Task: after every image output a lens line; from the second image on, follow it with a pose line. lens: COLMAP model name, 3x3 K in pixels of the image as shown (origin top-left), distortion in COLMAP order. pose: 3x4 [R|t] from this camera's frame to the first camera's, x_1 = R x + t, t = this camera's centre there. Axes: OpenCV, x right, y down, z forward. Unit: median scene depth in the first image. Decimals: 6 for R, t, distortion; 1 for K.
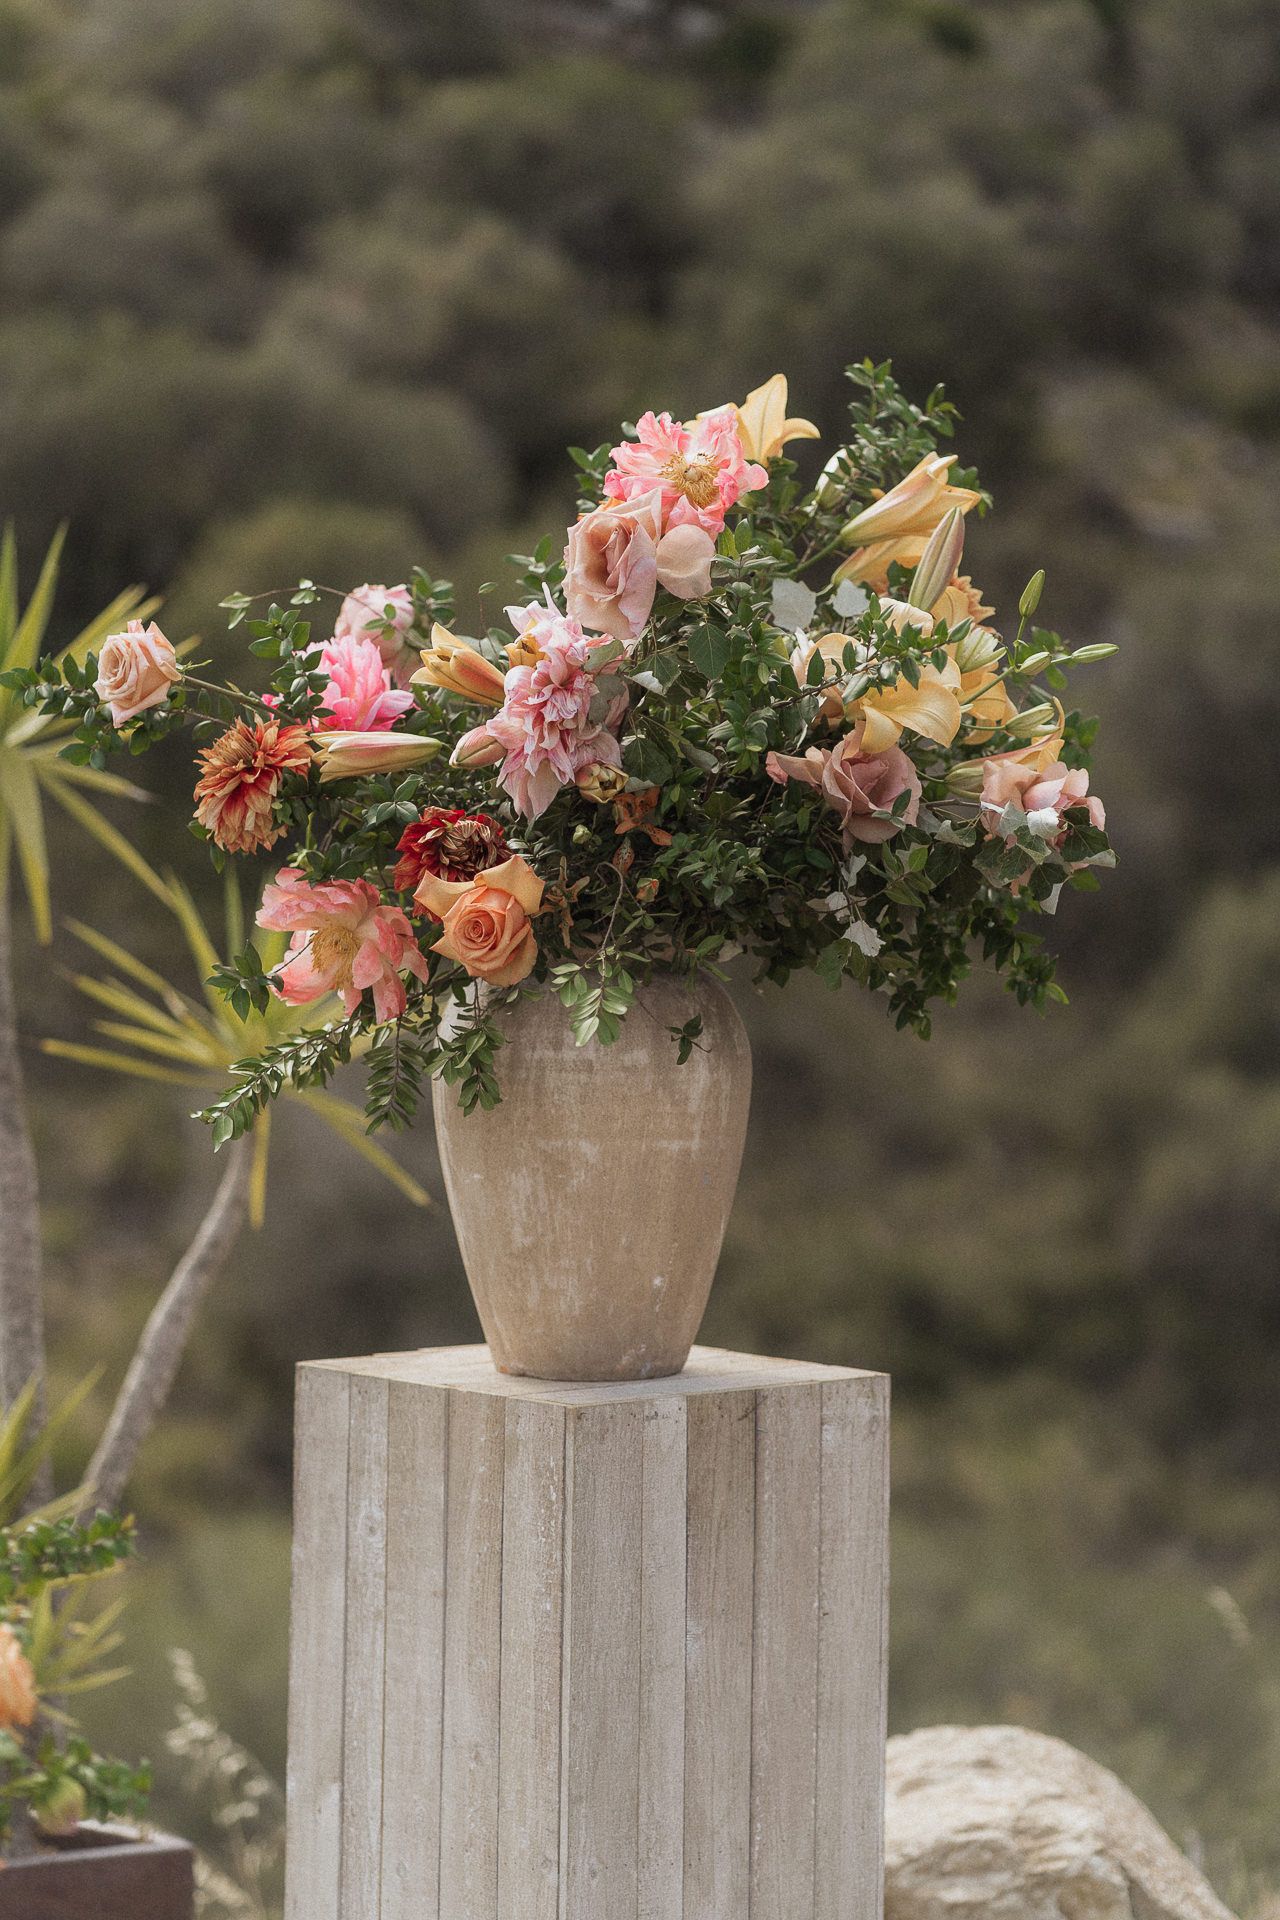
lens RADIAL K [[4728.4, 0, 645.8], [0, 4728.4, 960.1], [0, 0, 1]] dist [0.104732, 0.000000]
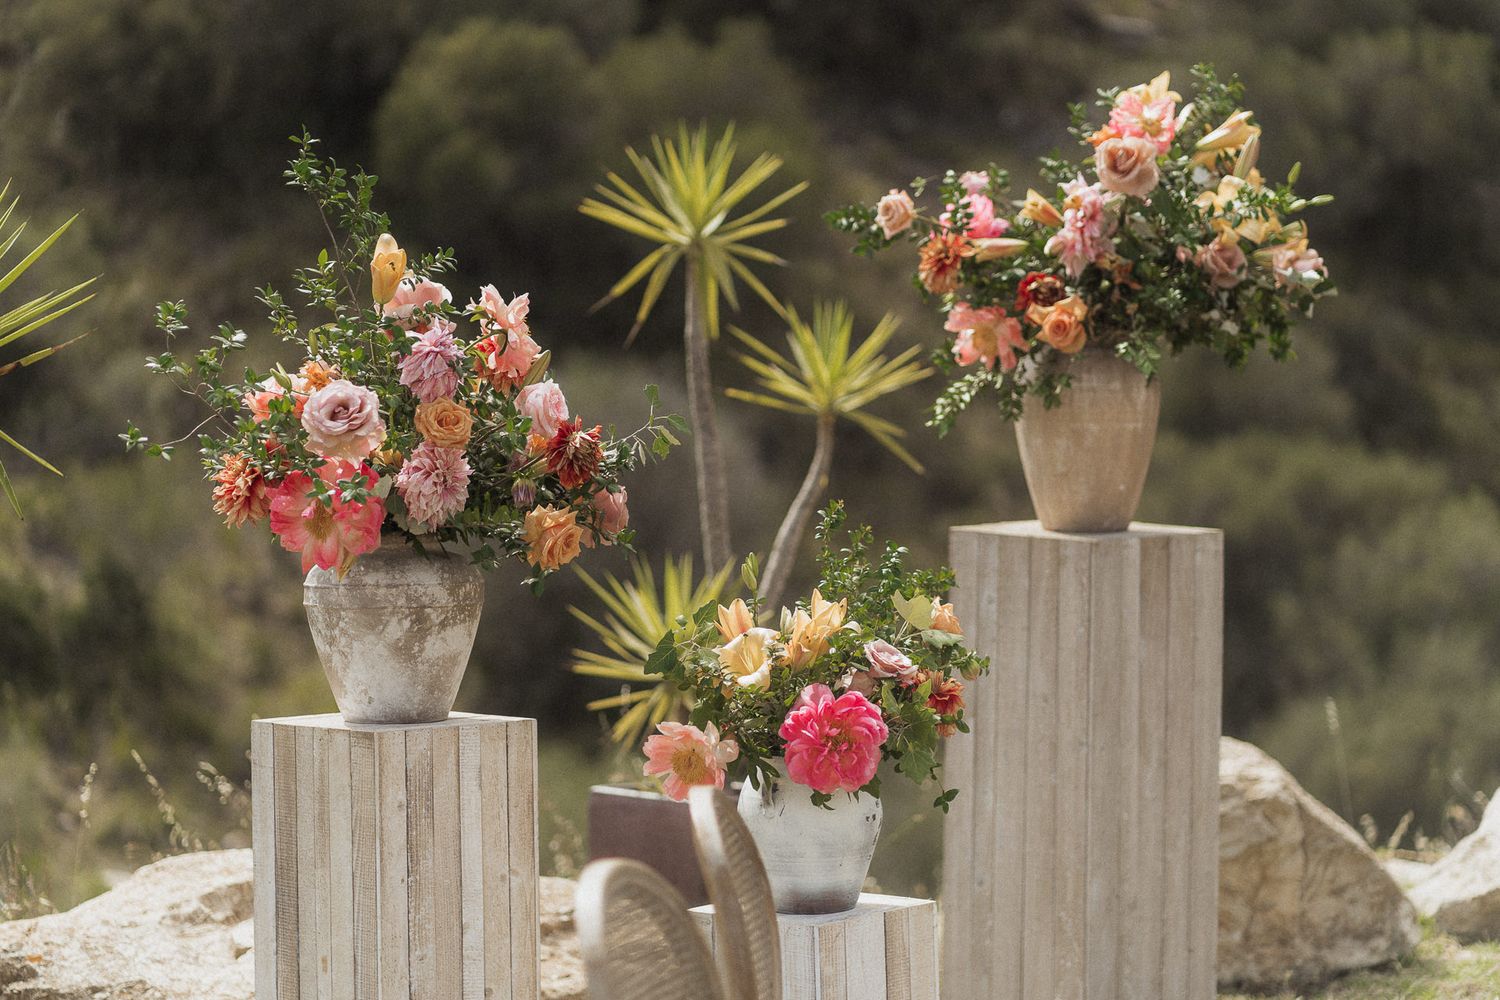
lens RADIAL K [[3694.1, 0, 745.8], [0, 3694.1, 499.3], [0, 0, 1]] dist [0.104732, 0.000000]
pose [[0.999871, -0.009414, 0.013014, -0.198470], [0.008895, 0.999186, 0.039350, 0.004257], [-0.013374, -0.039229, 0.999141, -0.729348]]
